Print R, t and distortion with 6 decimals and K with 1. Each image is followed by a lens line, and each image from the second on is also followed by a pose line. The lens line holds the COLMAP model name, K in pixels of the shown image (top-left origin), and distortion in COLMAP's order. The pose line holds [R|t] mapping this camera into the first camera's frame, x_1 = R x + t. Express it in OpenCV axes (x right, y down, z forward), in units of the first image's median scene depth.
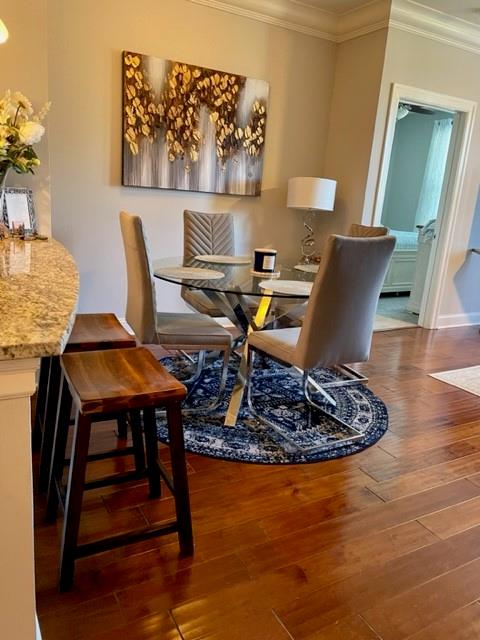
lens RADIAL K [[482.4, 0, 237.2], [0, 482.4, 318.8], [0, 0, 1]] dist [0.076577, -0.091495]
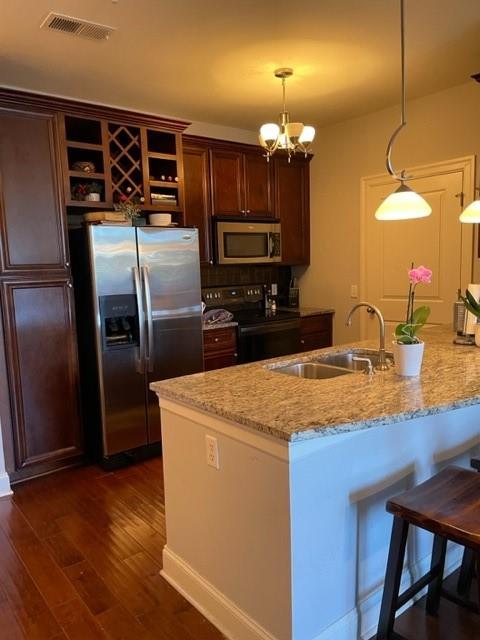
lens RADIAL K [[482.4, 0, 237.3], [0, 482.4, 324.0], [0, 0, 1]] dist [0.076577, -0.091495]
pose [[0.153353, 0.046919, -0.987057, 0.279705], [-0.200166, 0.979640, 0.015468, -0.070617], [0.967686, 0.195203, 0.159622, 0.123178]]
